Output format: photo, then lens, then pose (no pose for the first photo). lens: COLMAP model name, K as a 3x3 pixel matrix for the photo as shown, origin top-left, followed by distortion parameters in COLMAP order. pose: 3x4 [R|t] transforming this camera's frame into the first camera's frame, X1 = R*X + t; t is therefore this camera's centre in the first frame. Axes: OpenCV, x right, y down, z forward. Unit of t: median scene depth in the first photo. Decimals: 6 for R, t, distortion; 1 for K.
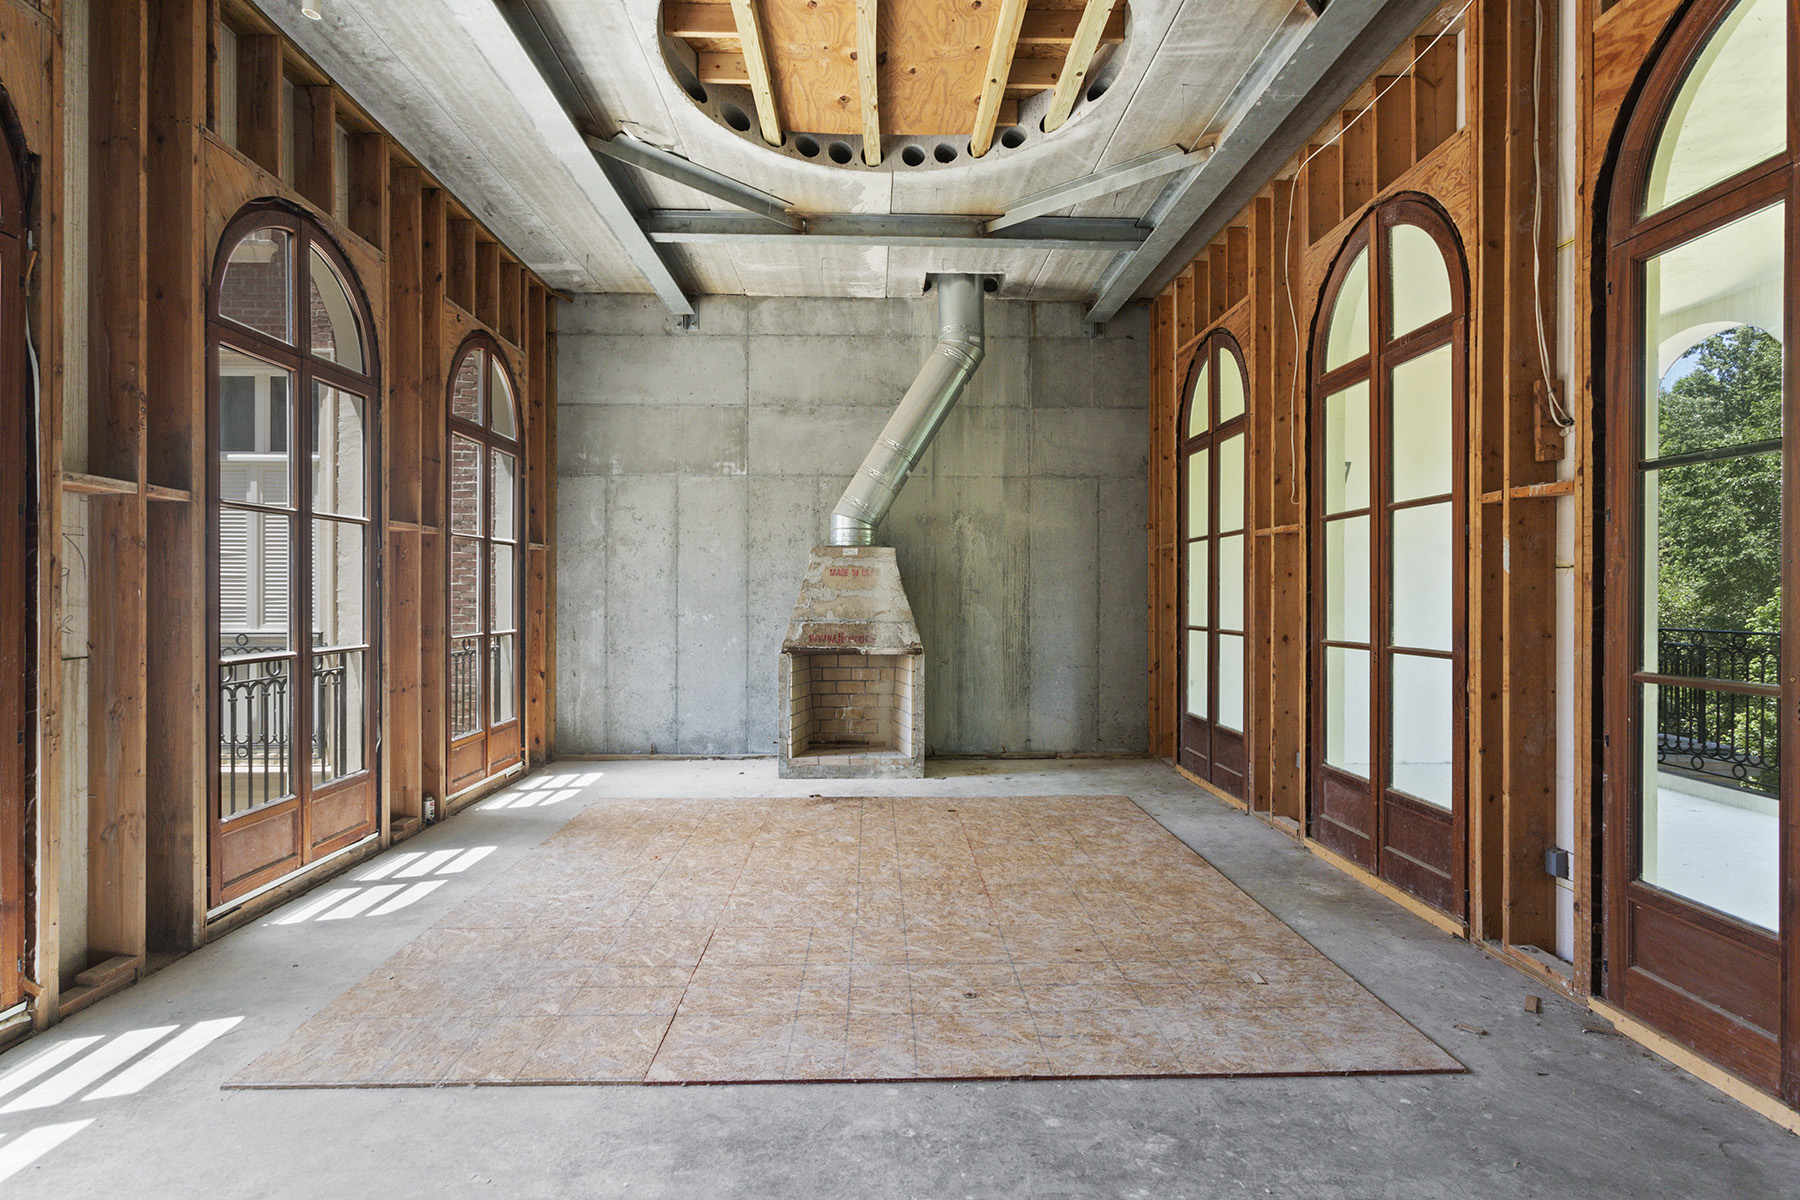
lens RADIAL K [[923.1, 0, 887.9], [0, 923.1, 590.8], [0, 0, 1]] dist [-0.005816, 0.001318]
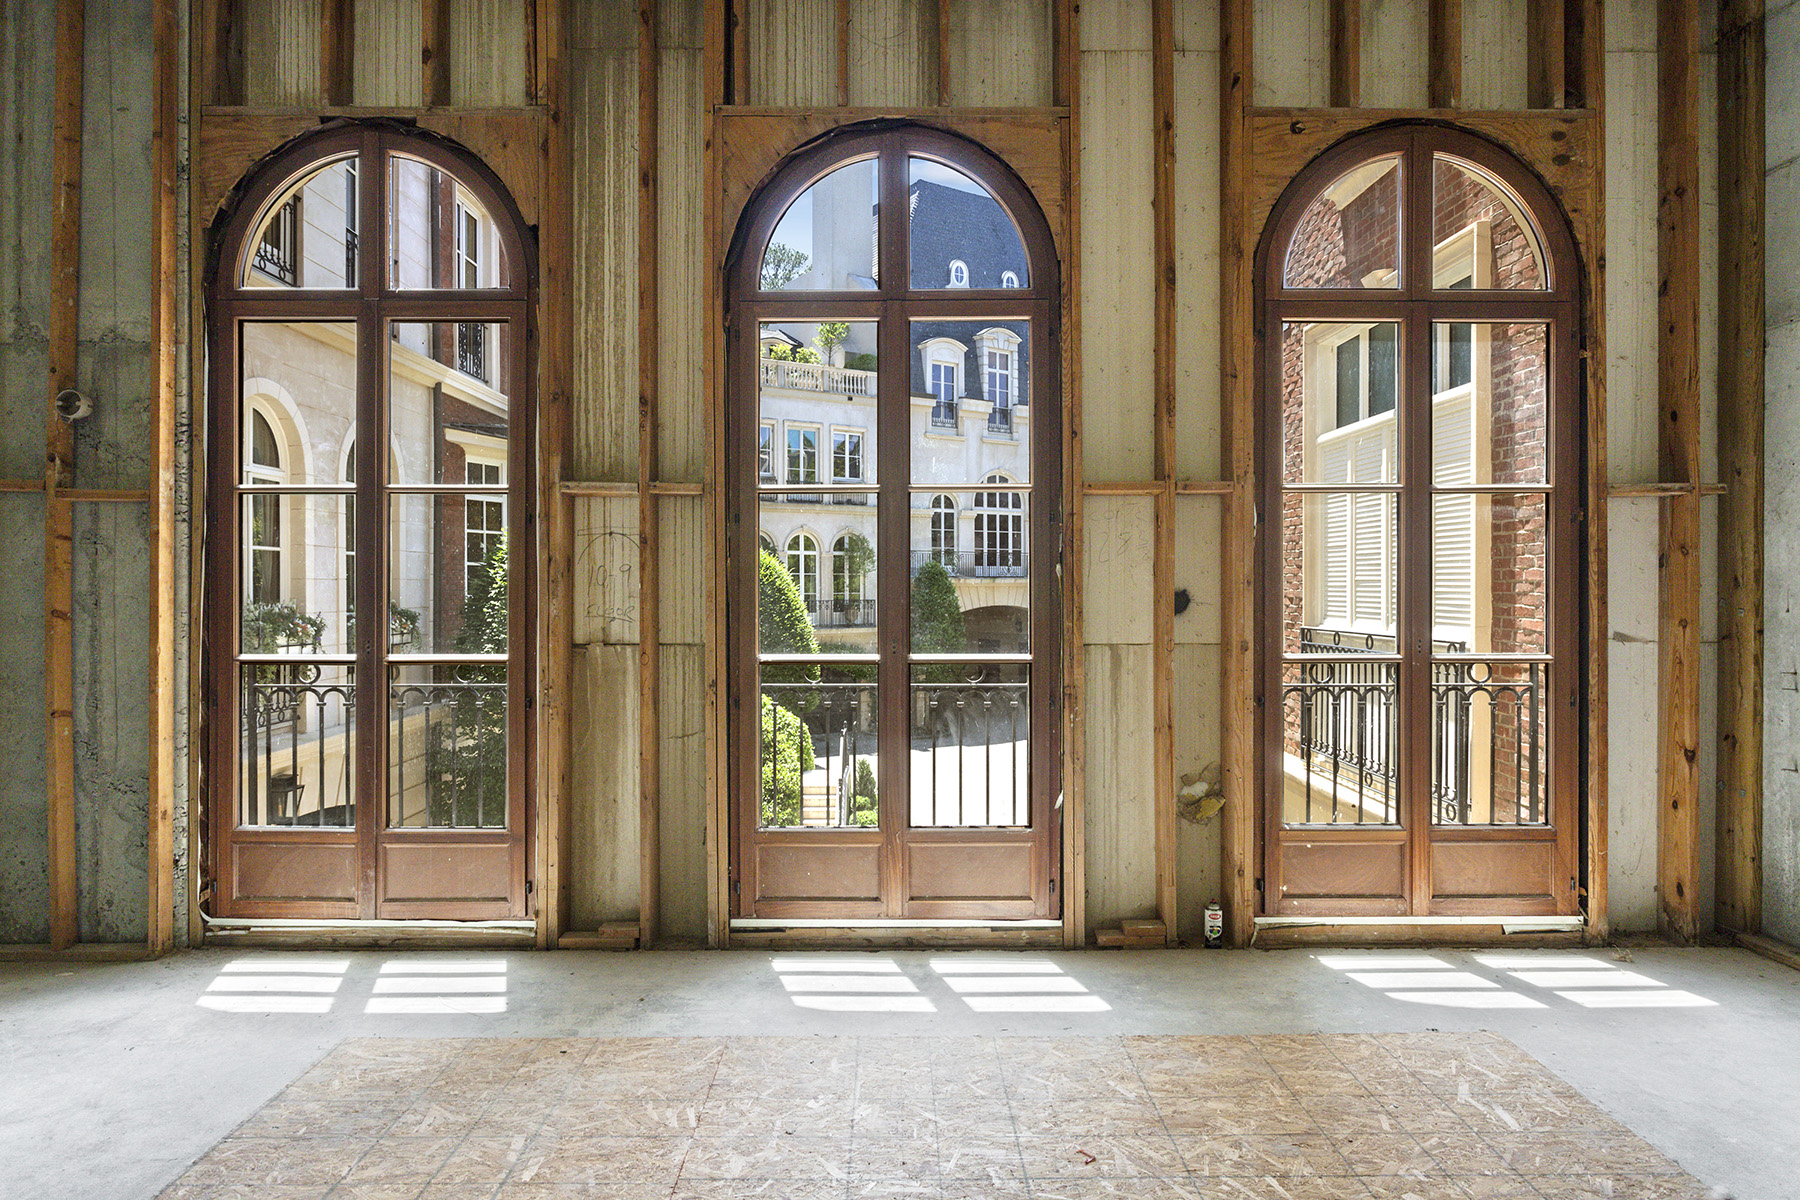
lens RADIAL K [[1079.2, 0, 889.5], [0, 1079.2, 591.7], [0, 0, 1]] dist [-0.001848, -0.000576]
pose [[-0.016183, 0.004171, -0.999860, 0.355413], [0.003735, 0.999985, 0.004111, 0.004336], [0.999862, -0.003668, -0.016199, 1.106623]]
